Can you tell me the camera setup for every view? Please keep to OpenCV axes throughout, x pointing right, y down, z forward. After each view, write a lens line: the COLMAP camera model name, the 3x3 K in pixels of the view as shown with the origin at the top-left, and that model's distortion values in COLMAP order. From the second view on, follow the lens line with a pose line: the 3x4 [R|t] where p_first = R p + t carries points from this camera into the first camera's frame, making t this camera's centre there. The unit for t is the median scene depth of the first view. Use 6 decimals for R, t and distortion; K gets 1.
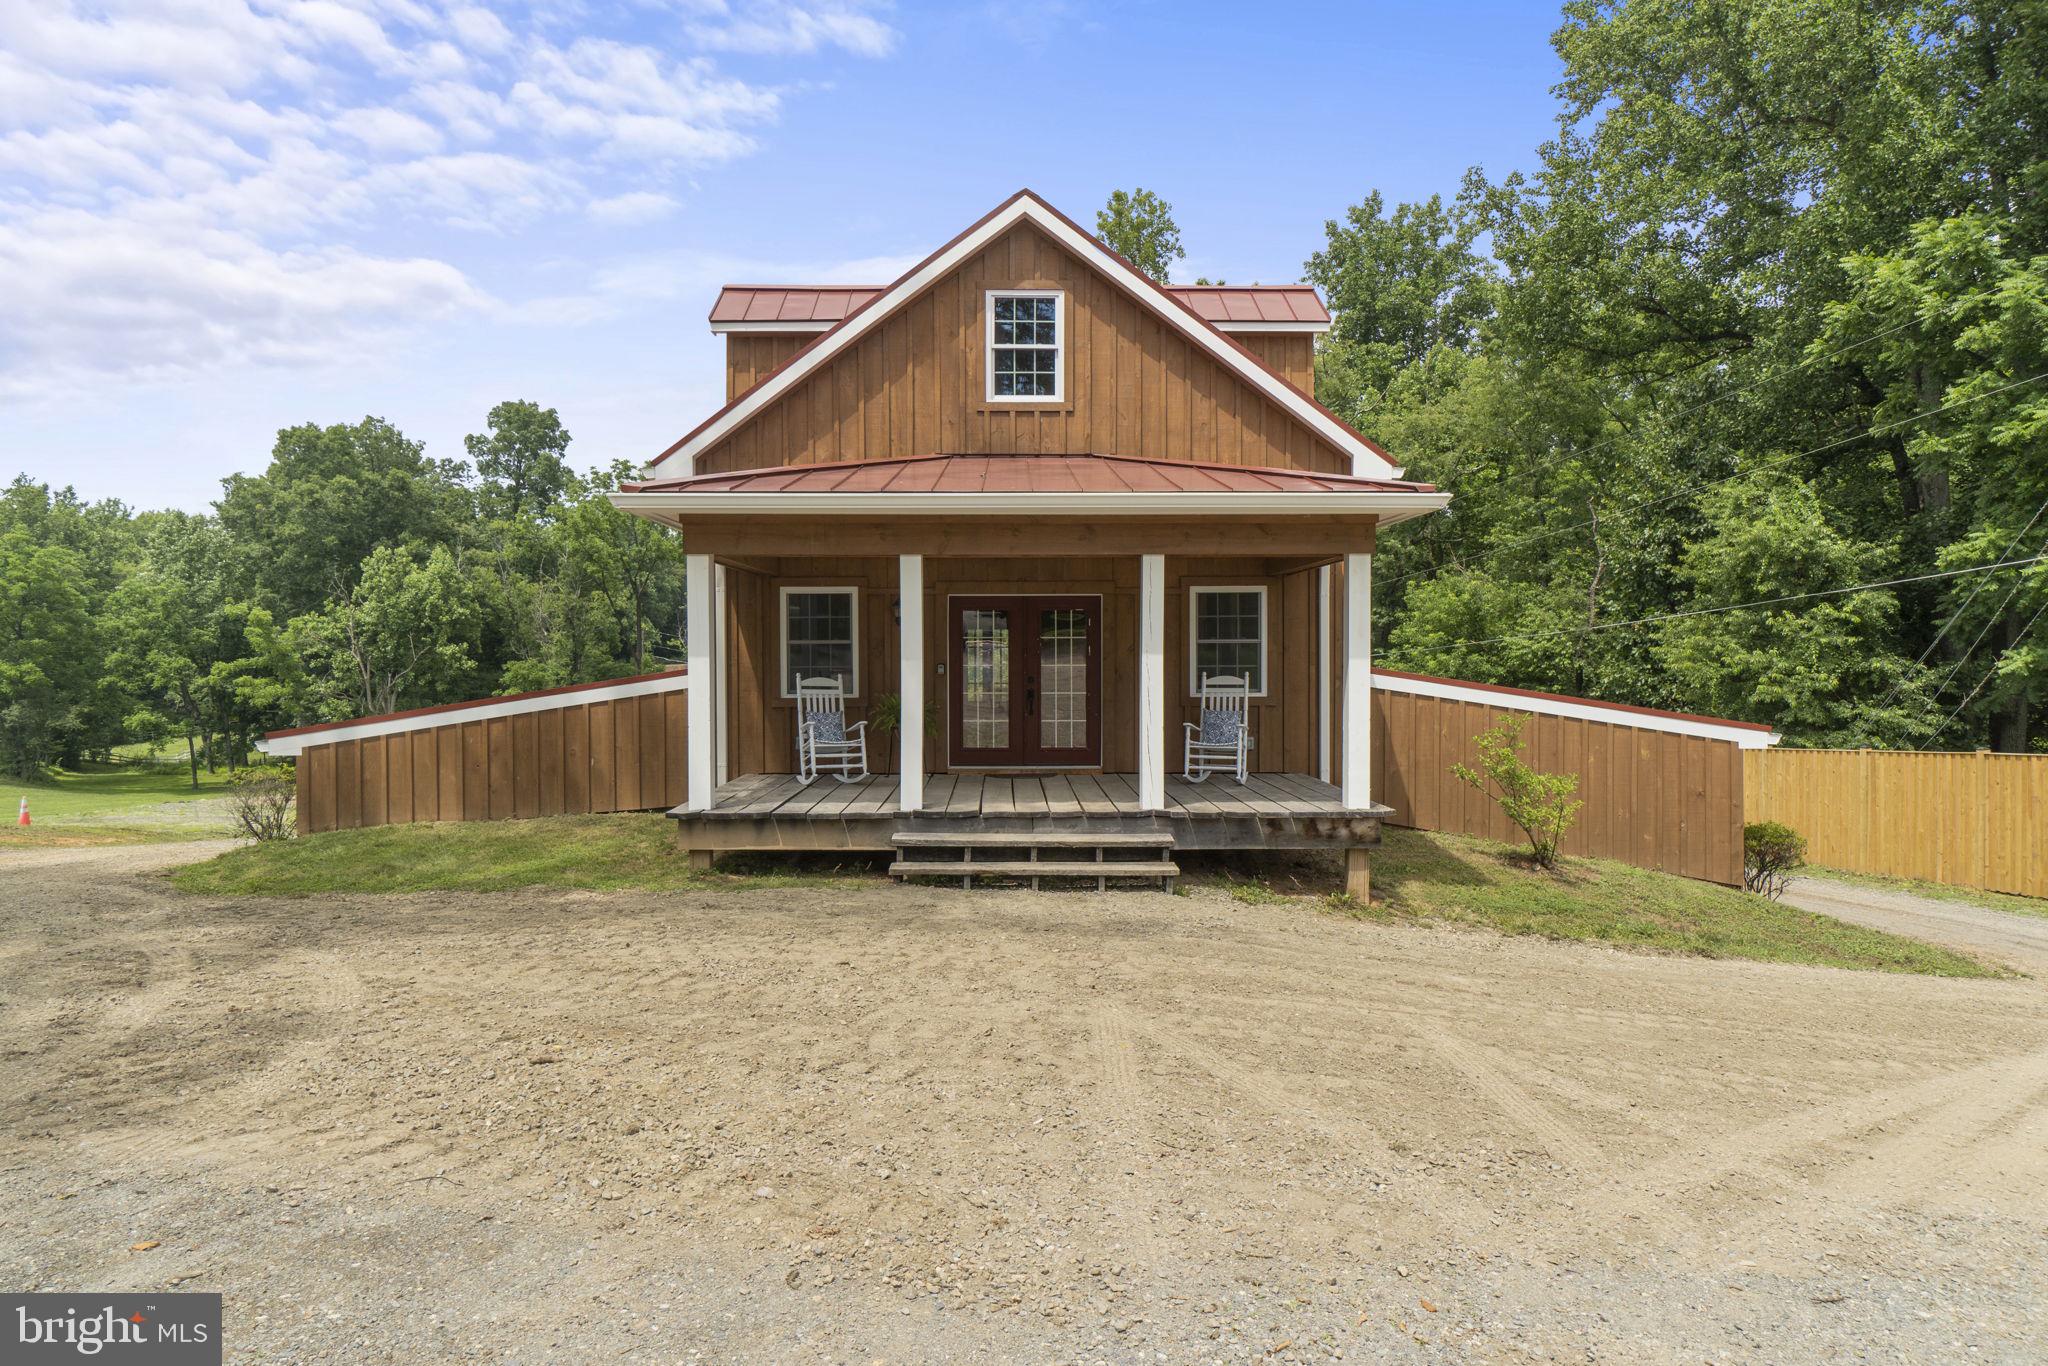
lens RADIAL K [[1175.5, 0, 1023.4], [0, 1175.5, 676.4], [0, 0, 1]] dist [-0.001694, -0.000005]
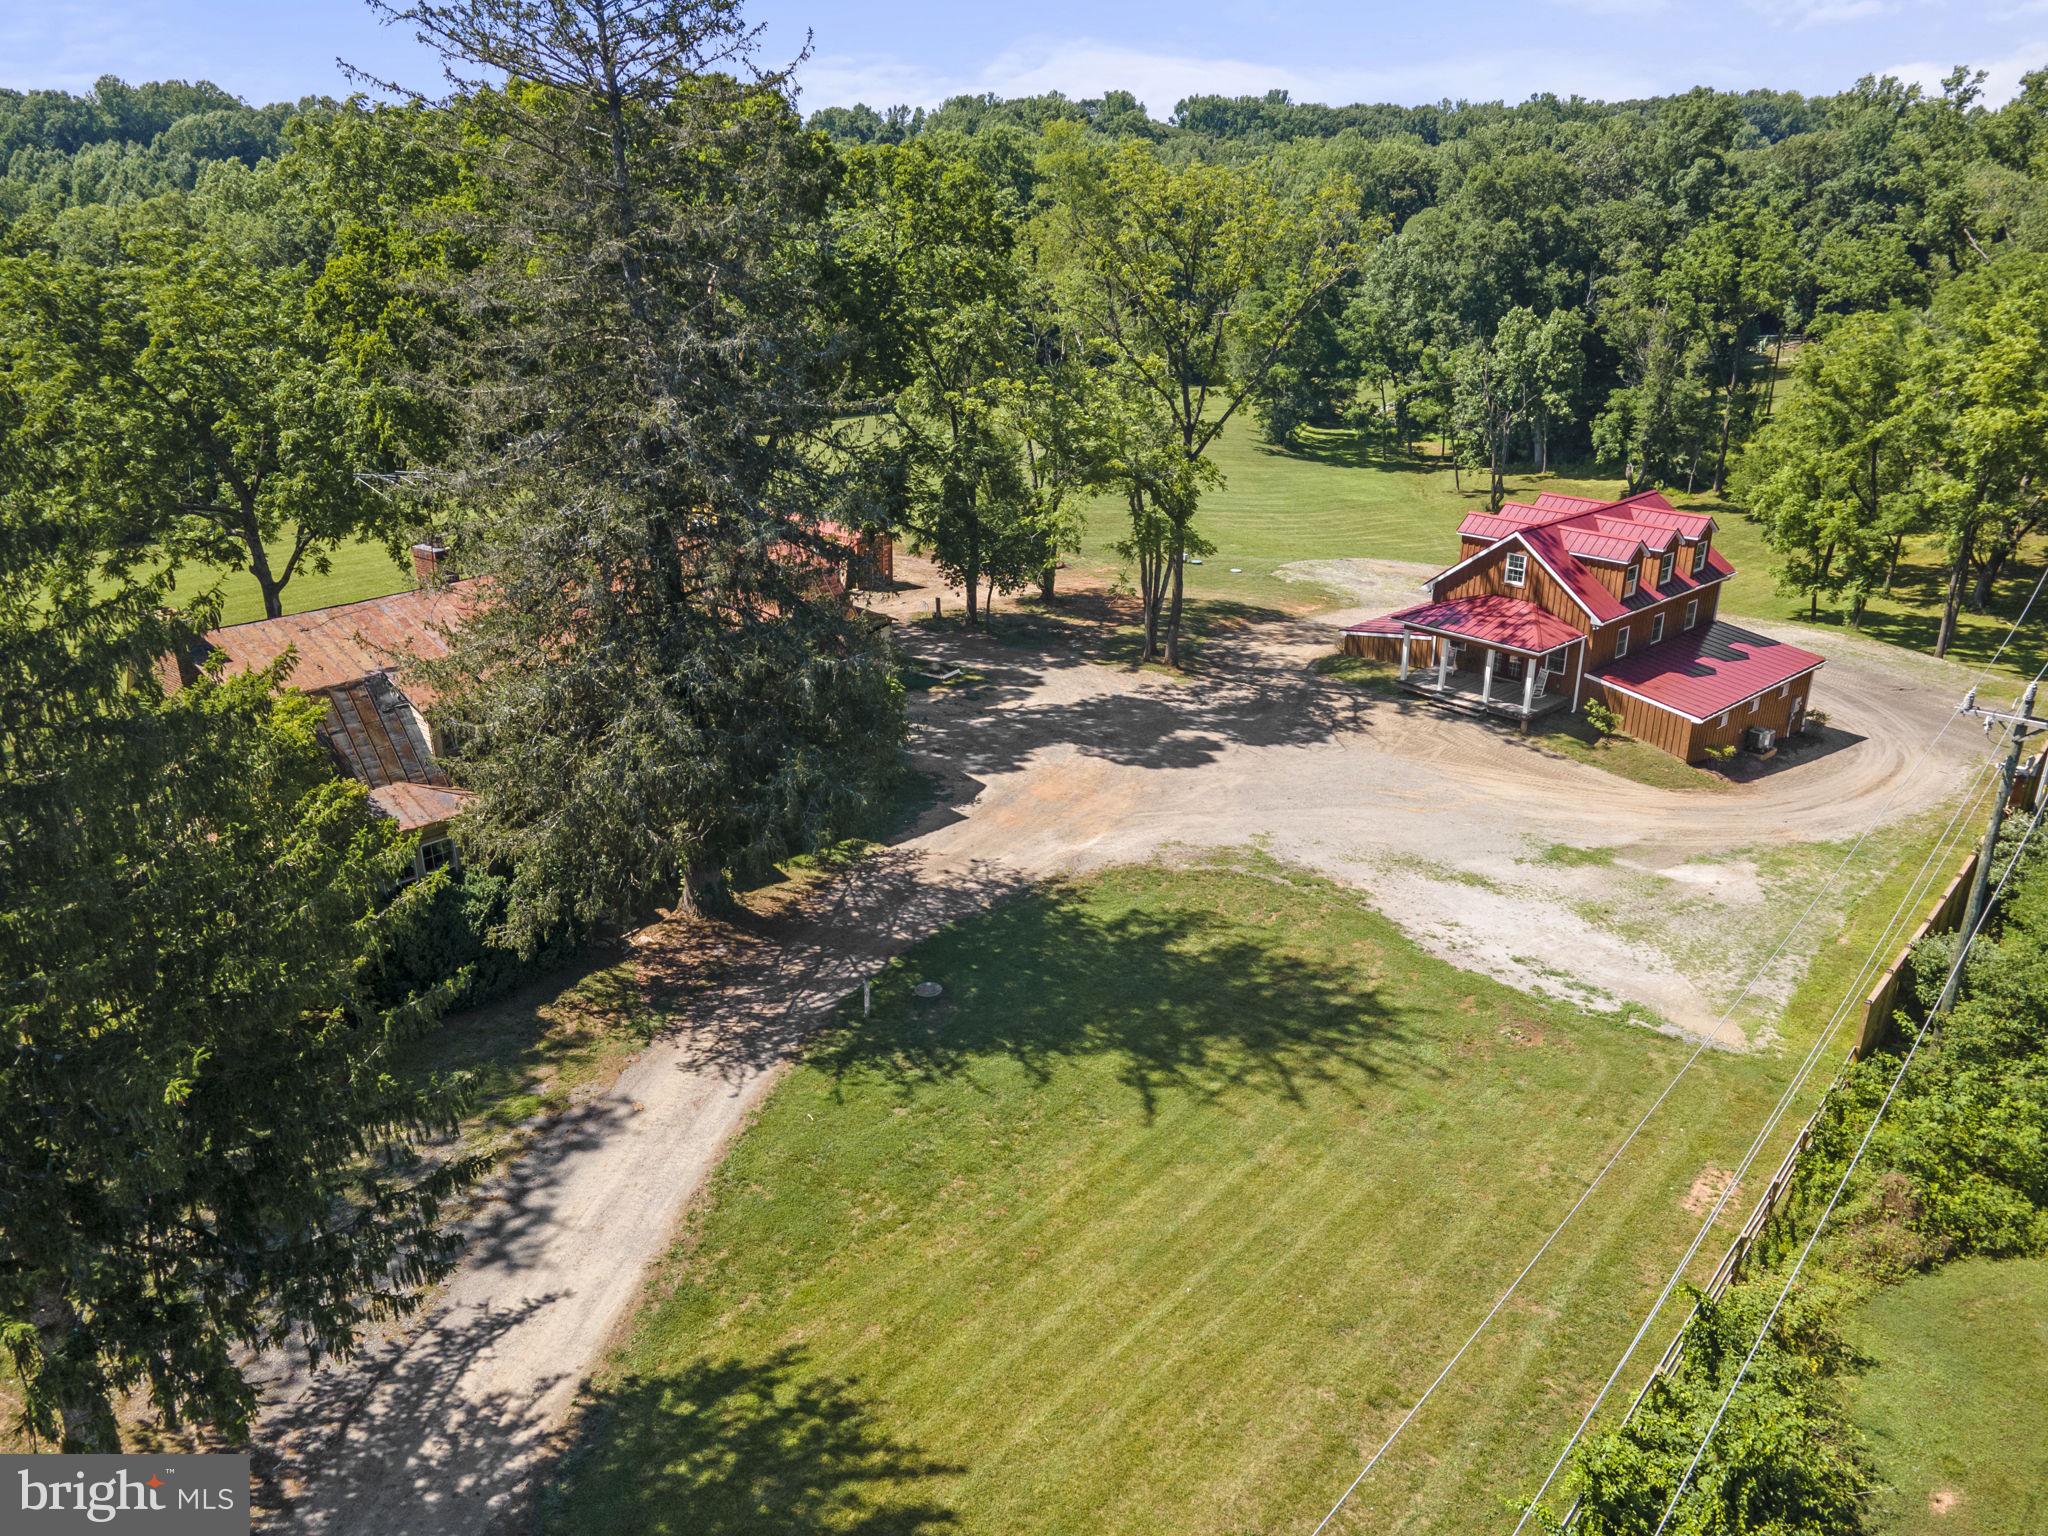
lens RADIAL K [[1477.1, 0, 1026.2], [0, 1477.1, 795.9], [0, 0, 1]] dist [0.025158, 0.034175]
pose [[0.649139, 0.289470, -0.703438, 2.477736], [-0.012131, 0.928584, 0.370925, -1.324400], [0.760573, -0.232249, 0.606292, -3.145204]]
